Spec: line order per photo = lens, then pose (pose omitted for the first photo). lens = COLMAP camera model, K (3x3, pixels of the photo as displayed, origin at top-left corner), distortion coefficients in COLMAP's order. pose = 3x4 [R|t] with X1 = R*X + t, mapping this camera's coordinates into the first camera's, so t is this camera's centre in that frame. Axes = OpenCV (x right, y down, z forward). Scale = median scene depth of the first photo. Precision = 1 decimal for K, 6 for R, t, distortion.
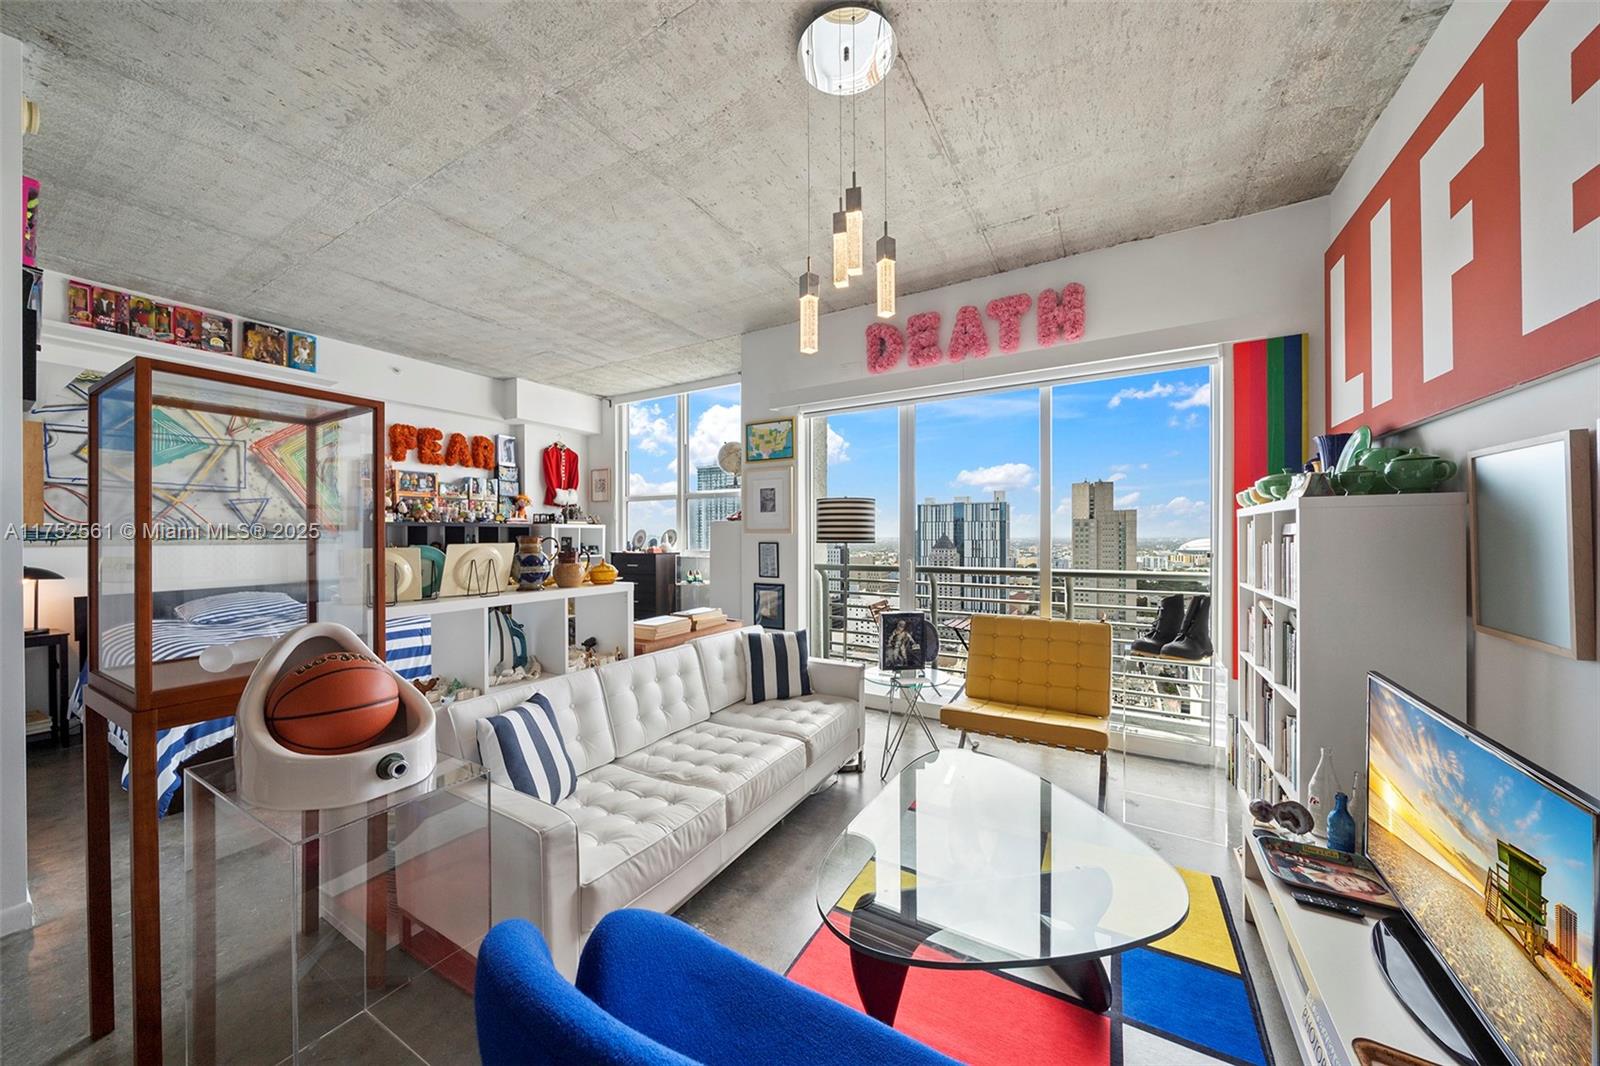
lens RADIAL K [[552.5, 0, 794.8], [0, 552.5, 538.9], [0, 0, 1]] dist [-0.004062, -0.000106]
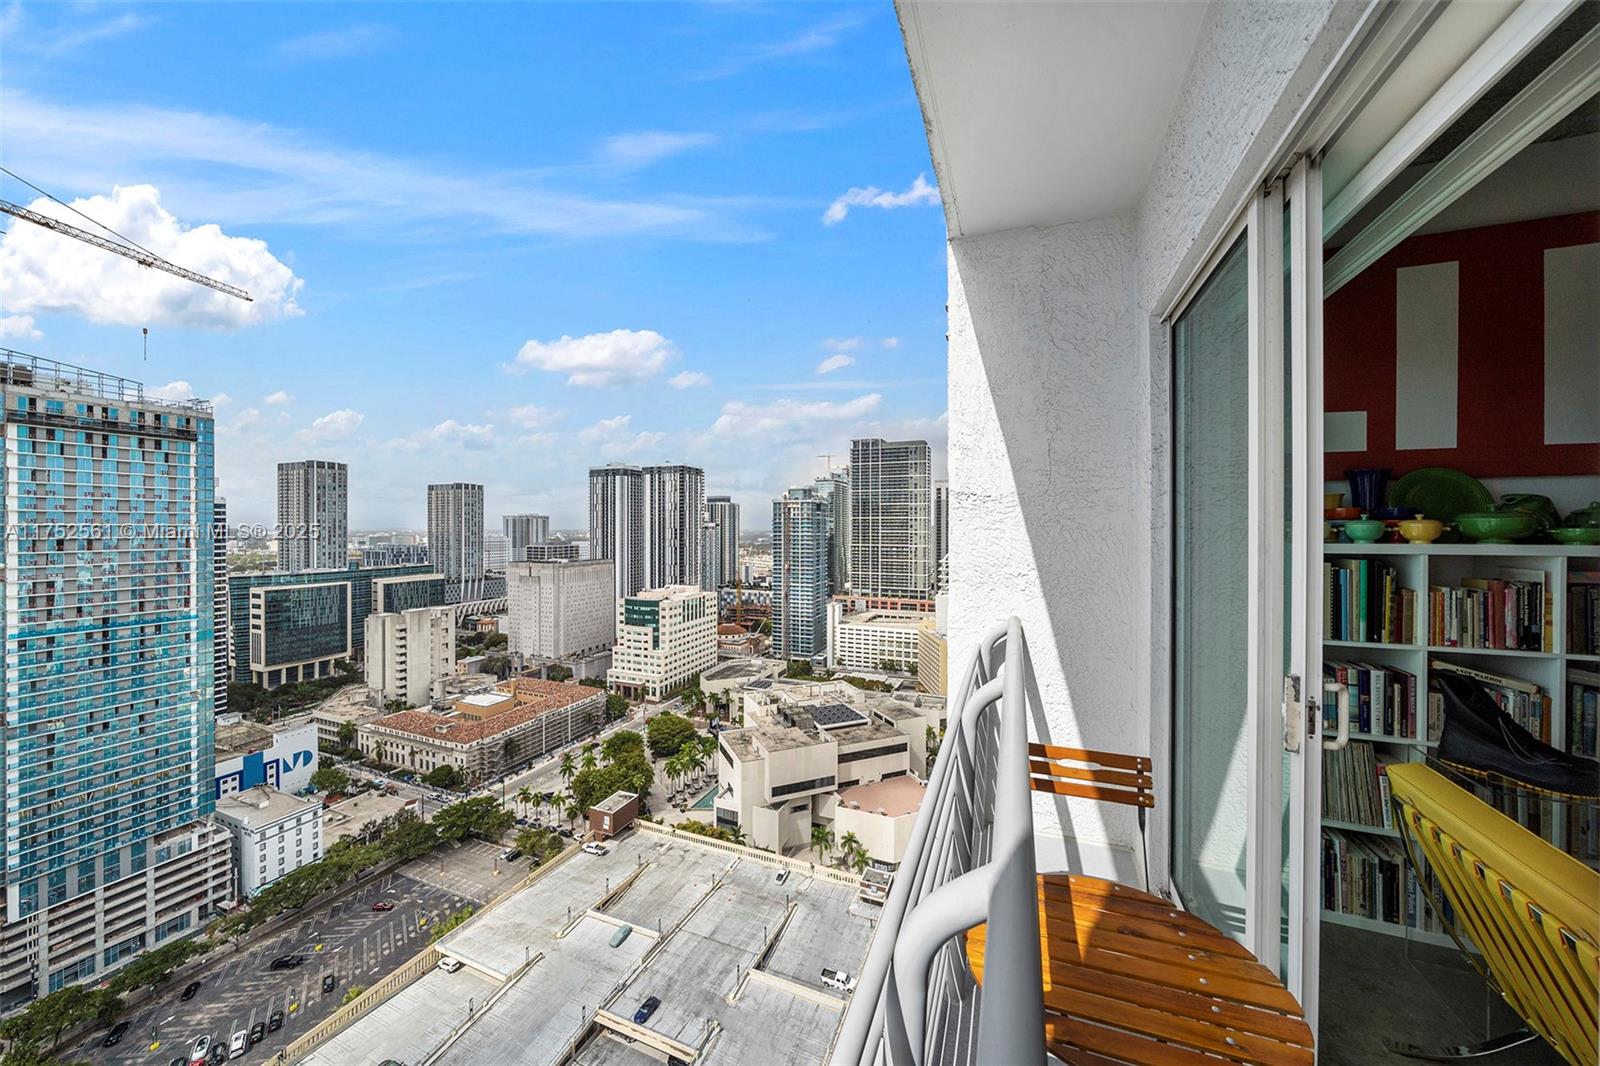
lens RADIAL K [[552.5, 0, 794.5], [0, 552.5, 524.0], [0, 0, 1]] dist [-0.004062, -0.000106]
pose [[-0.138561, 0.007282, 0.990327, 0.094354], [0.006851, 0.999956, -0.006394, -0.050446], [-0.990330, 0.005899, -0.138604, 1.116058]]
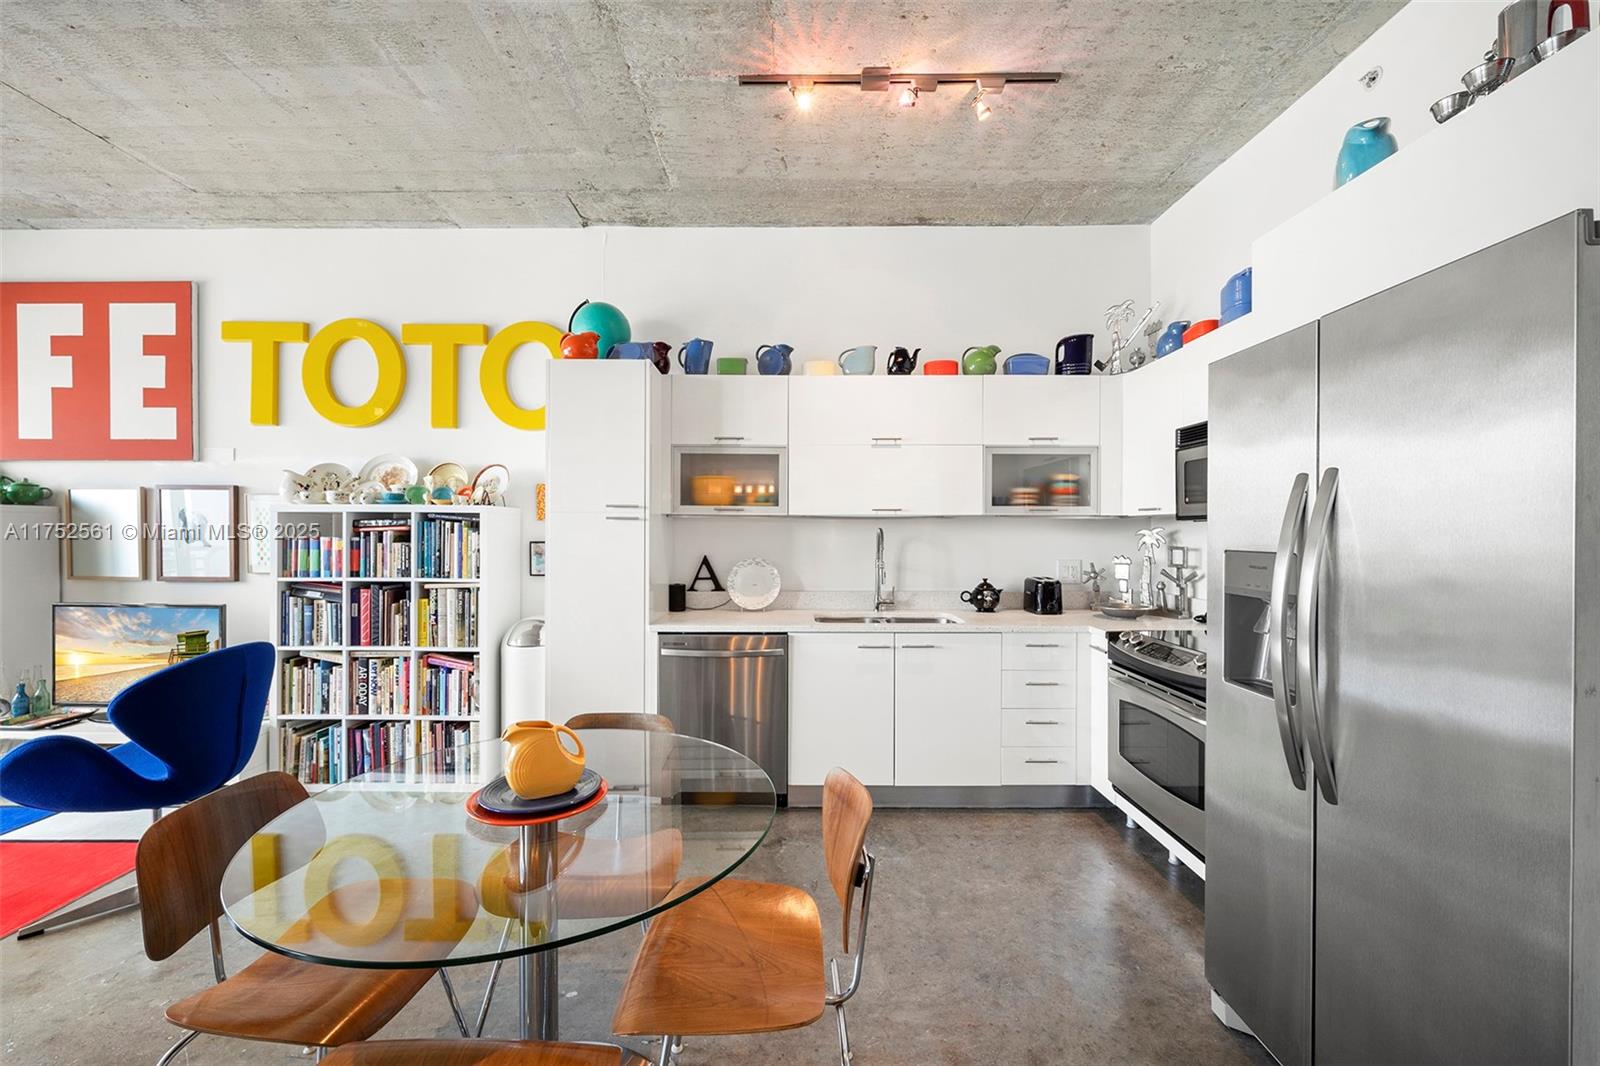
lens RADIAL K [[635.8, 0, 788.8], [0, 635.8, 536.0], [0, 0, 1]] dist [-0.001267, -0.000188]
pose [[-0.508251, 0.000238, 0.861209, -0.697404], [0.007613, 0.999962, 0.004216, 0.007999], [-0.861175, 0.008700, -0.508233, -0.010443]]
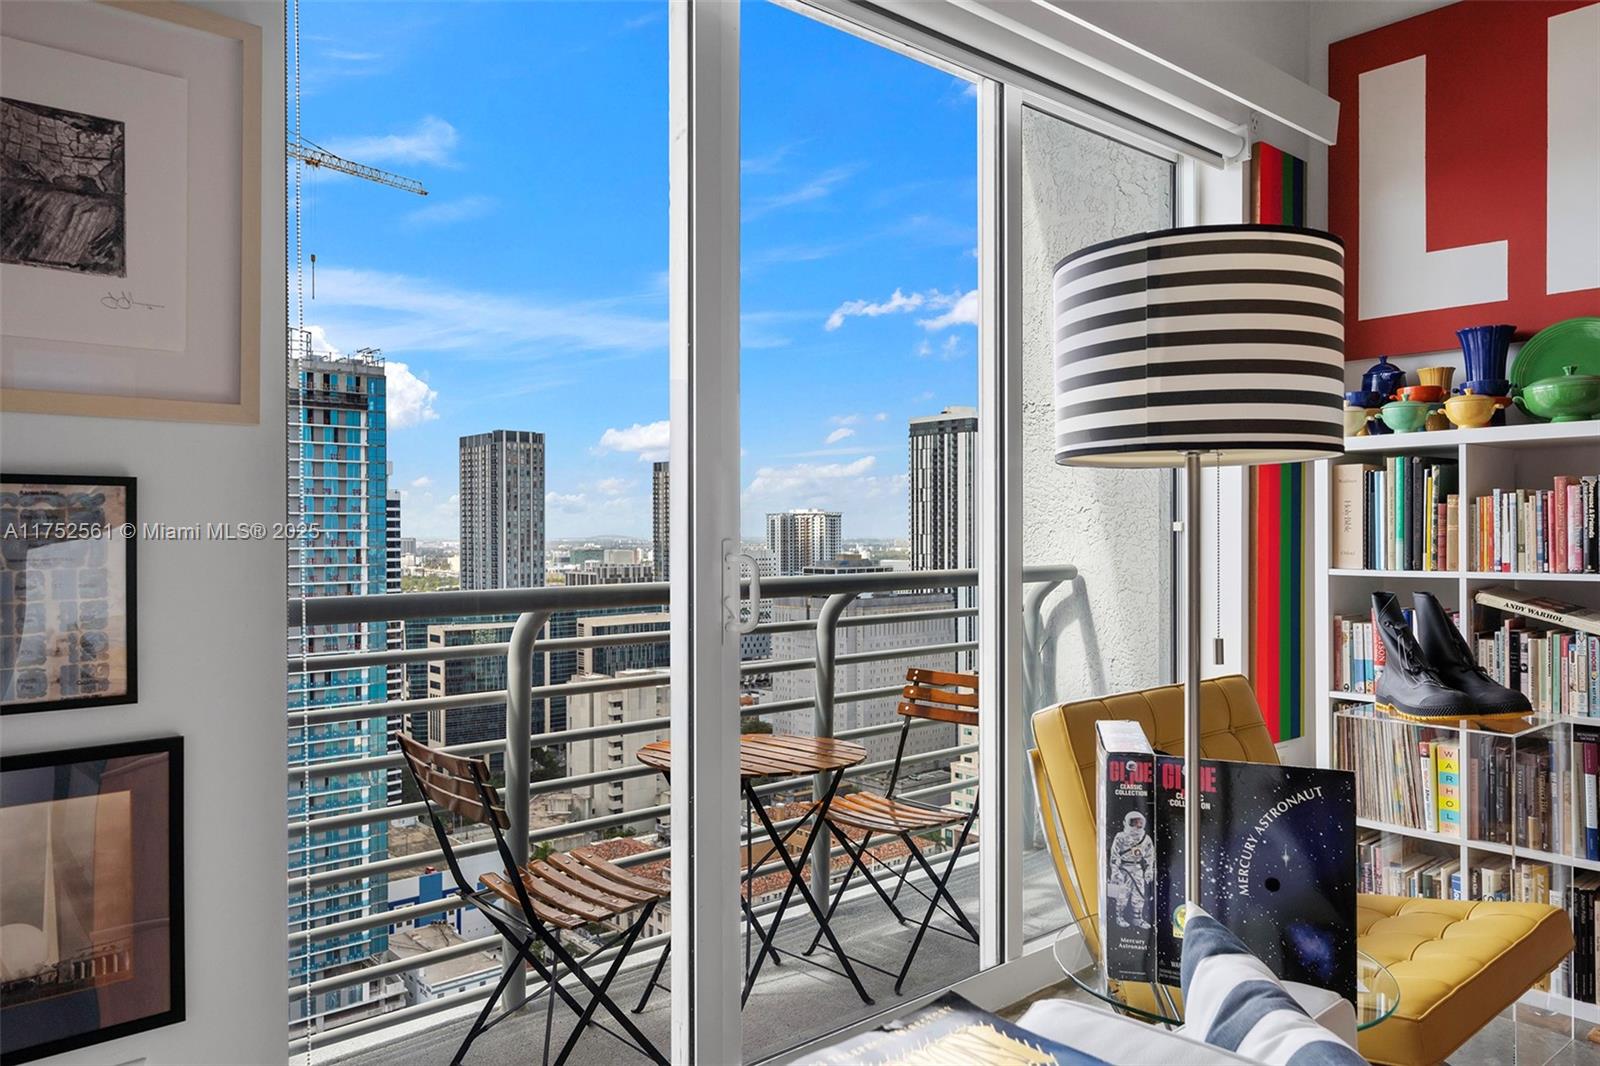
lens RADIAL K [[1109.6, 0, 784.0], [0, 1109.6, 521.6], [0, 0, 1]] dist [0.000511, -0.004104]
pose [[0.324383, 0.010666, 0.945866, -0.264026], [0.009074, 0.999855, -0.014386, 0.025337], [-0.945882, 0.013249, 0.324240, 0.714458]]
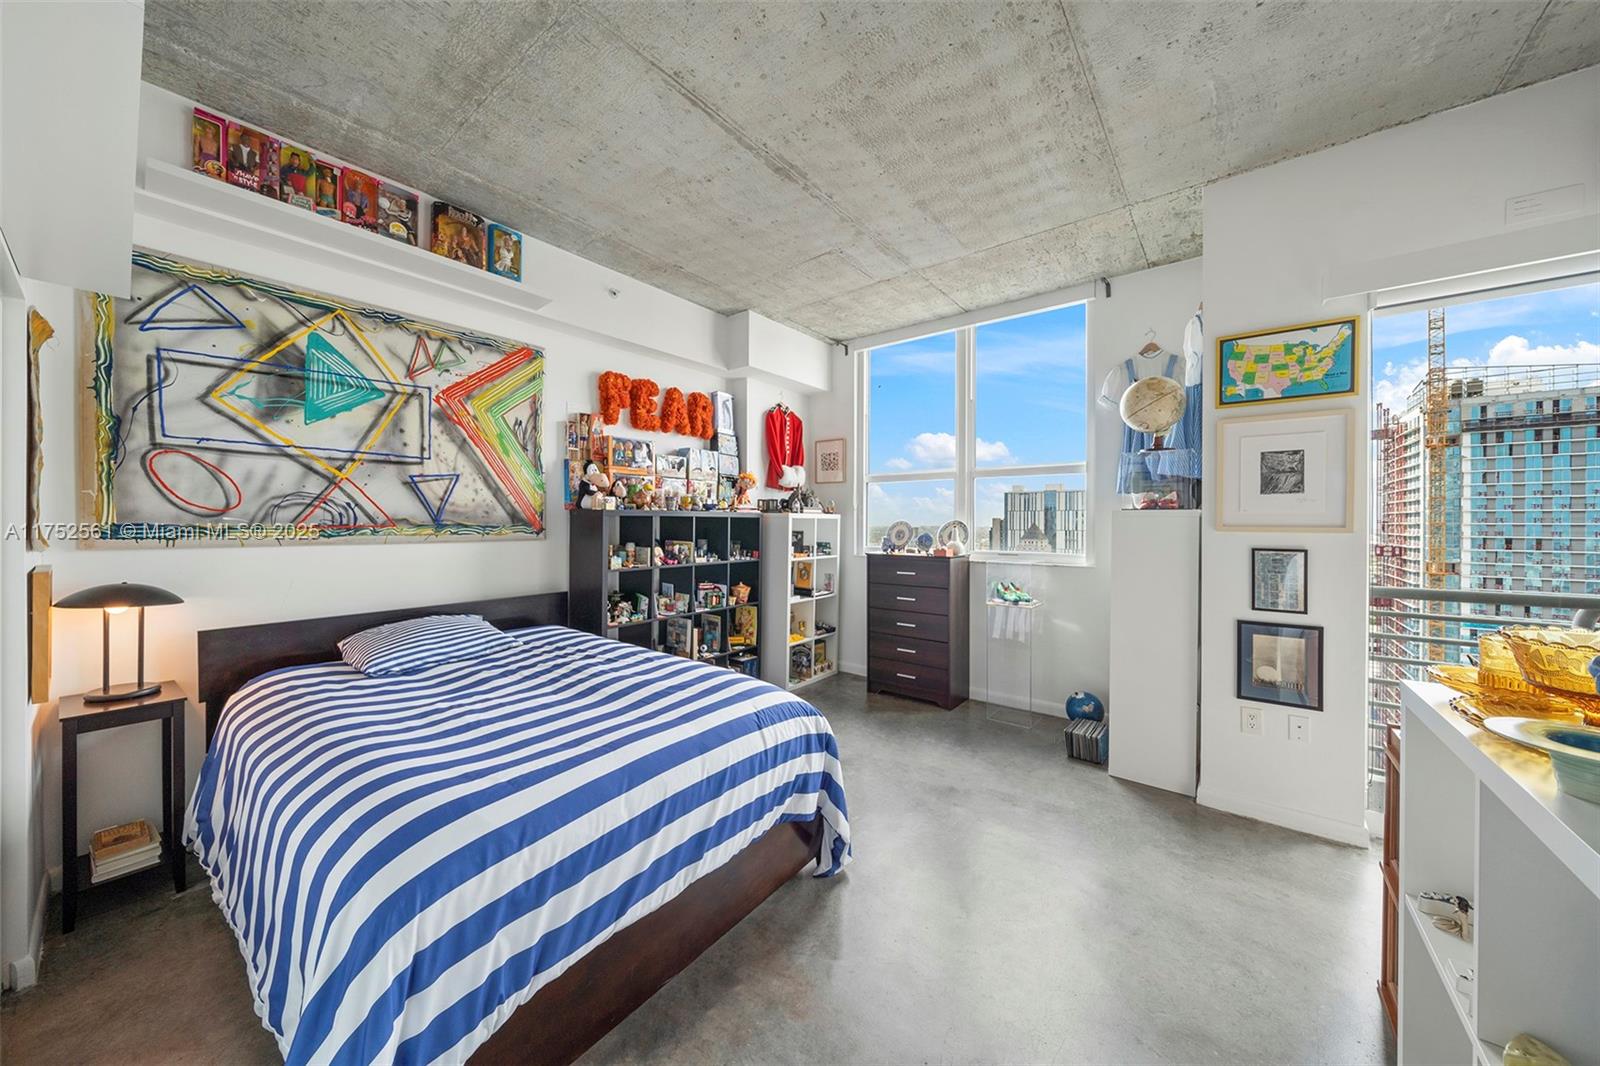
lens RADIAL K [[552.5, 0, 788.9], [0, 552.5, 527.5], [0, 0, 1]] dist [-0.004062, -0.000106]
pose [[0.990063, 0.007051, -0.140448, -0.455490], [-0.007025, 0.999975, 0.000681, -0.011546], [0.140449, 0.000313, 0.990088, 0.383919]]
